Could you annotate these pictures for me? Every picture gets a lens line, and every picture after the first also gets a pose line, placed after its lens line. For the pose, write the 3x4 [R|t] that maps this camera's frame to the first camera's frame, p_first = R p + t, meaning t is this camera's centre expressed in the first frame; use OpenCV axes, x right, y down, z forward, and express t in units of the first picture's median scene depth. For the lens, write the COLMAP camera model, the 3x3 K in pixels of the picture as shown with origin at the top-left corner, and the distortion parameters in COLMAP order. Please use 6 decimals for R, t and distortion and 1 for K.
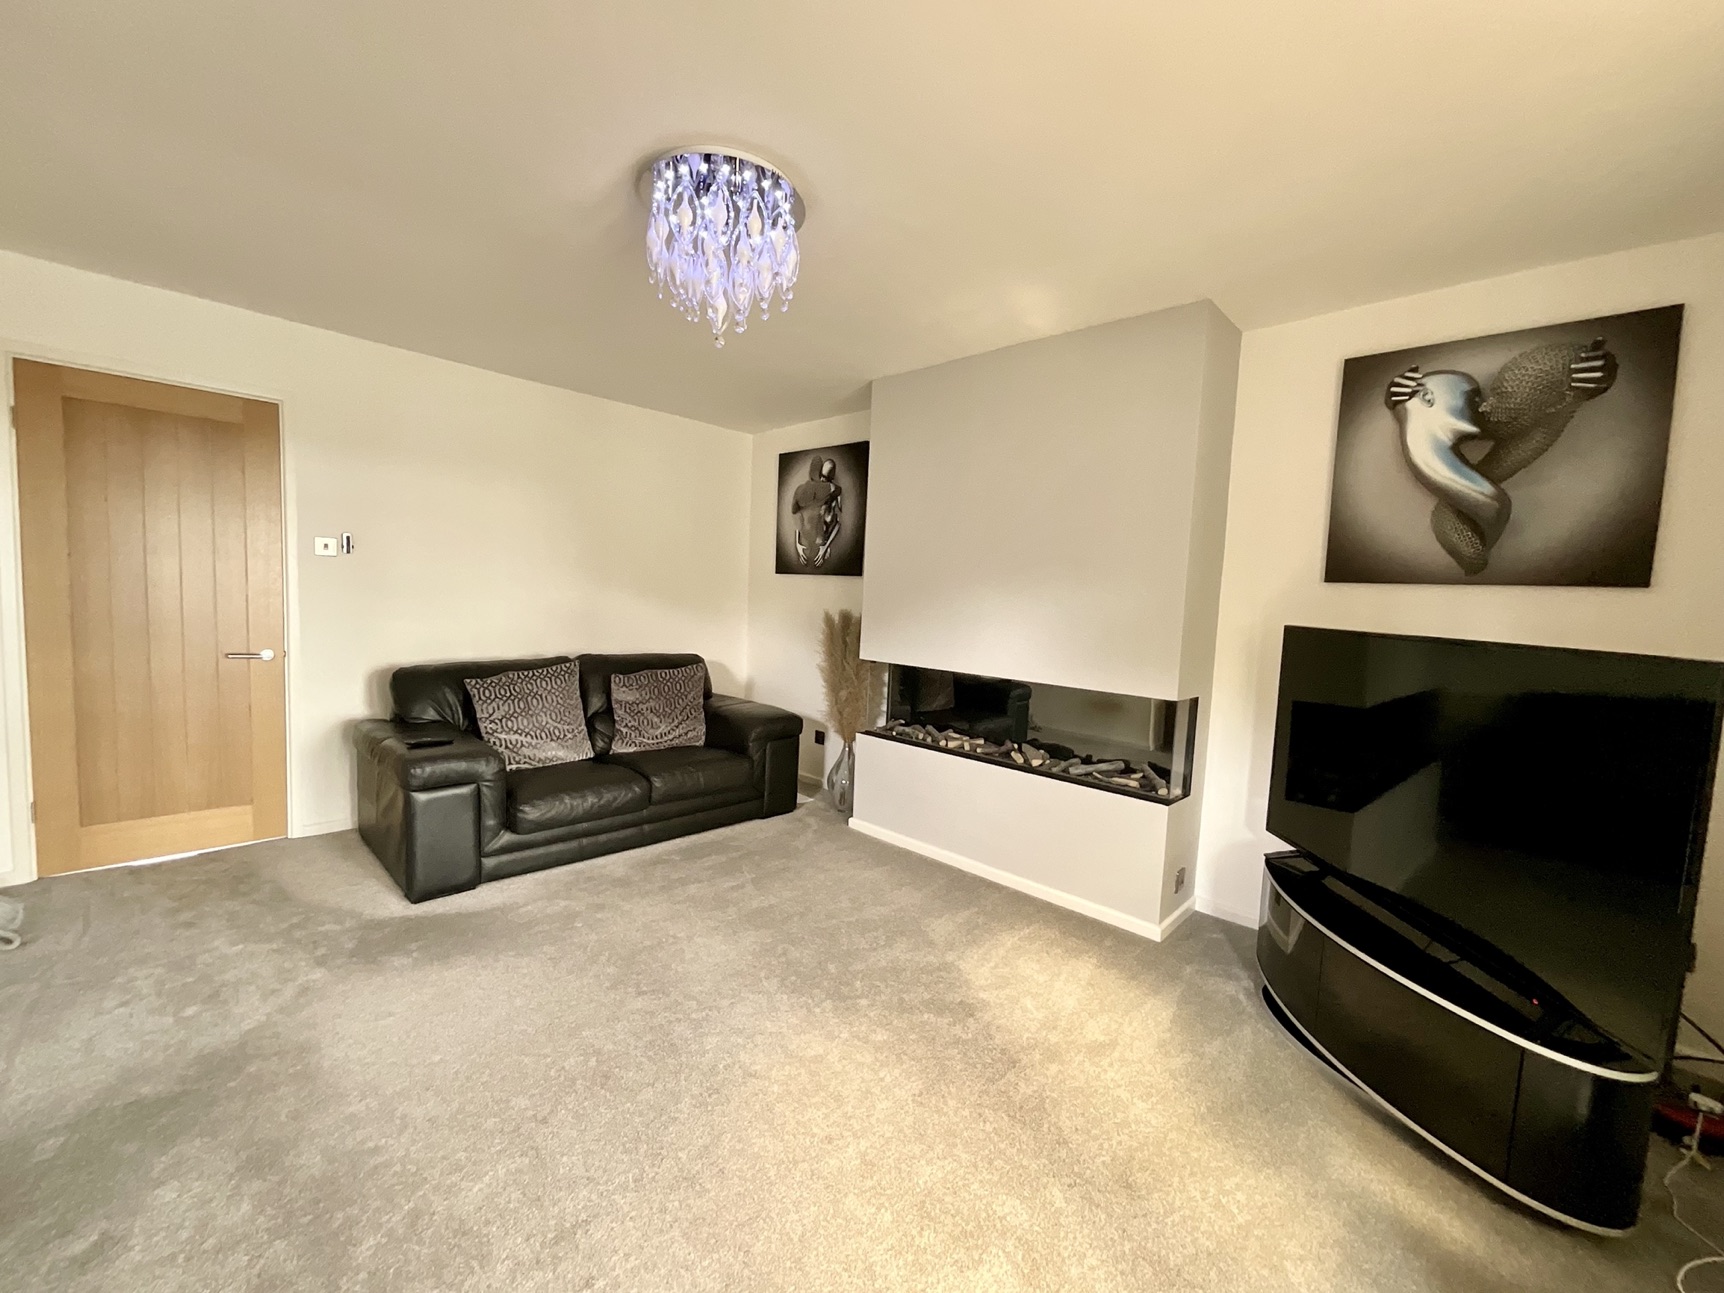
lens RADIAL K [[701.3, 0, 859.0], [0, 701.3, 646.1], [0, 0, 1]] dist [0.003685, 0.000461]
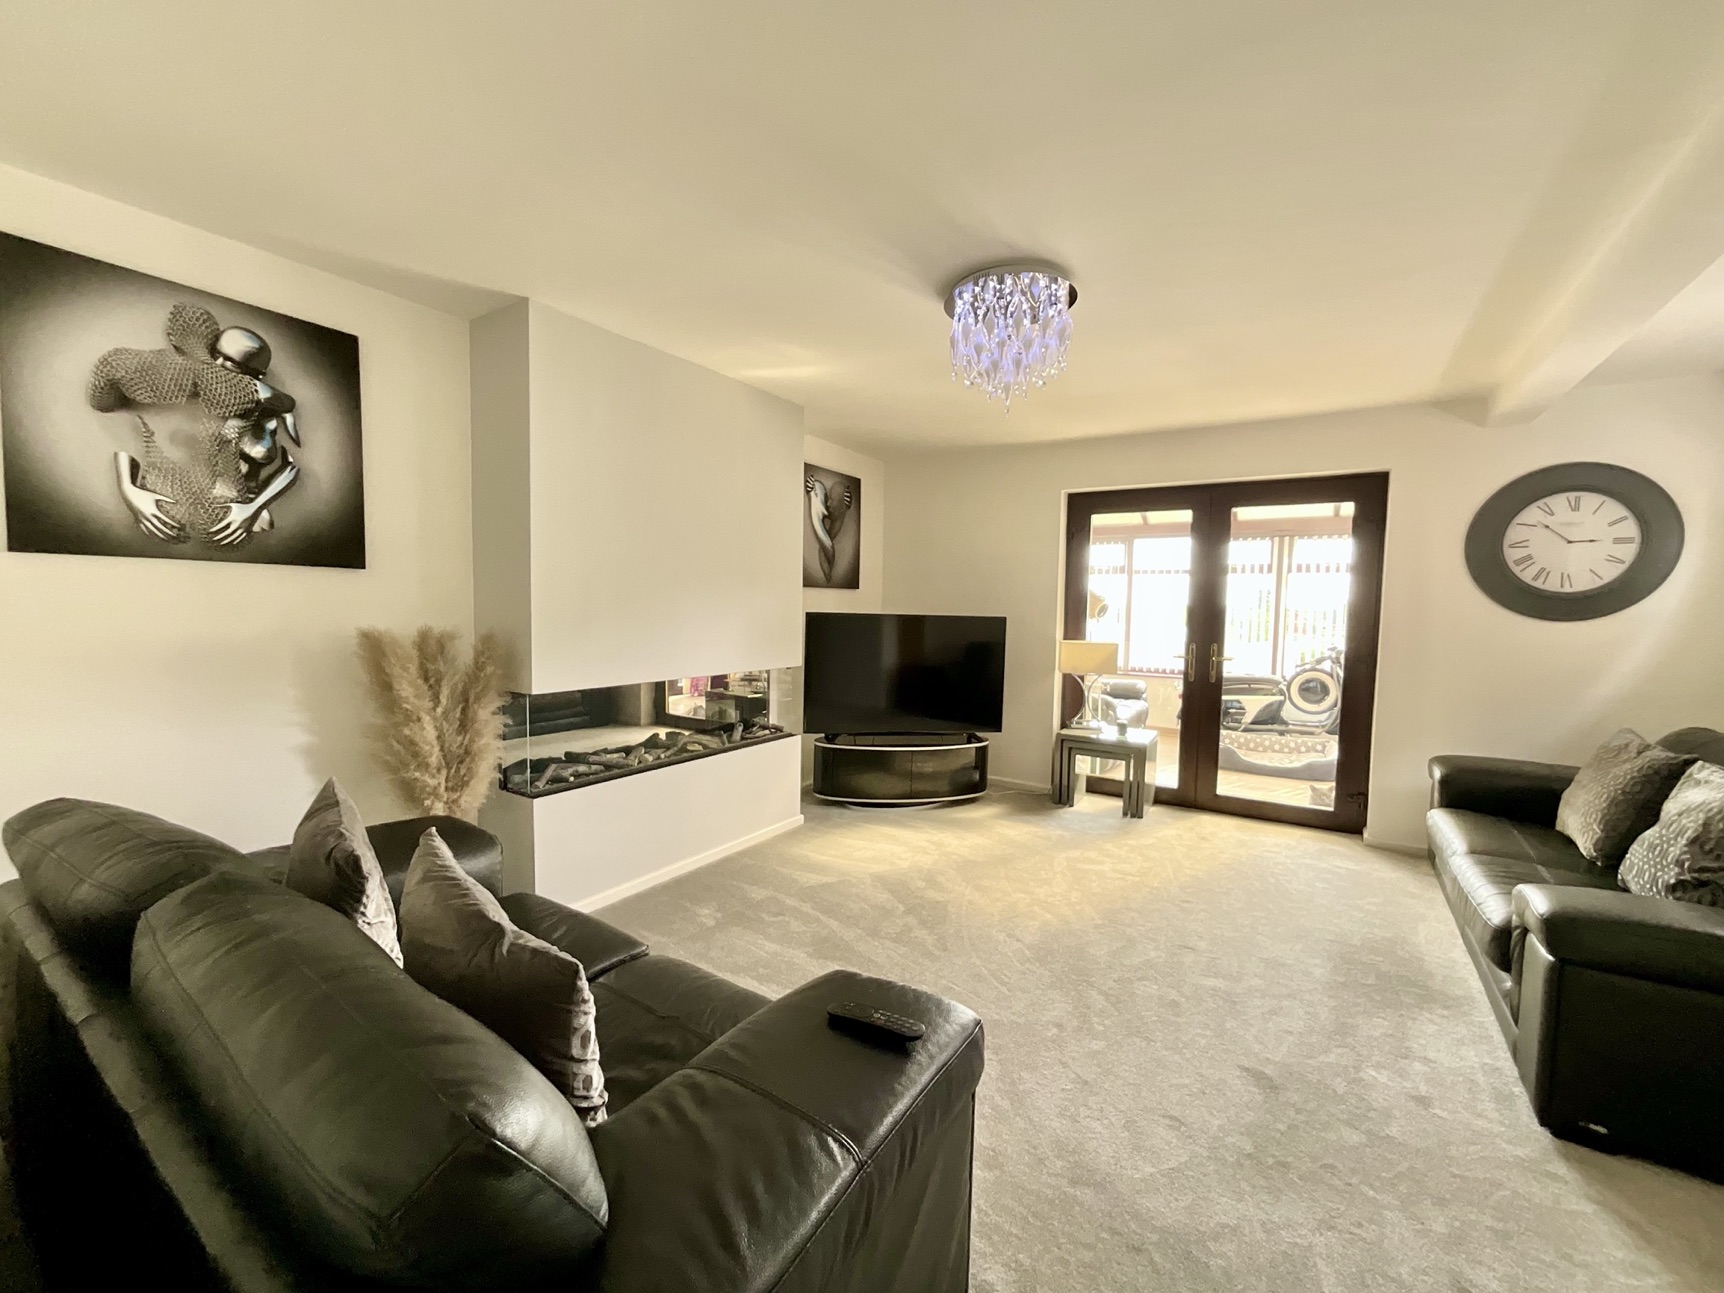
lens RADIAL K [[701.3, 0, 859.0], [0, 701.3, 646.1], [0, 0, 1]] dist [0.003685, 0.000461]
pose [[-0.187187, -0.115769, 0.975479, -0.733720], [0.037901, 0.991441, 0.124936, -0.105056], [-0.981593, 0.060358, -0.181197, 0.789879]]
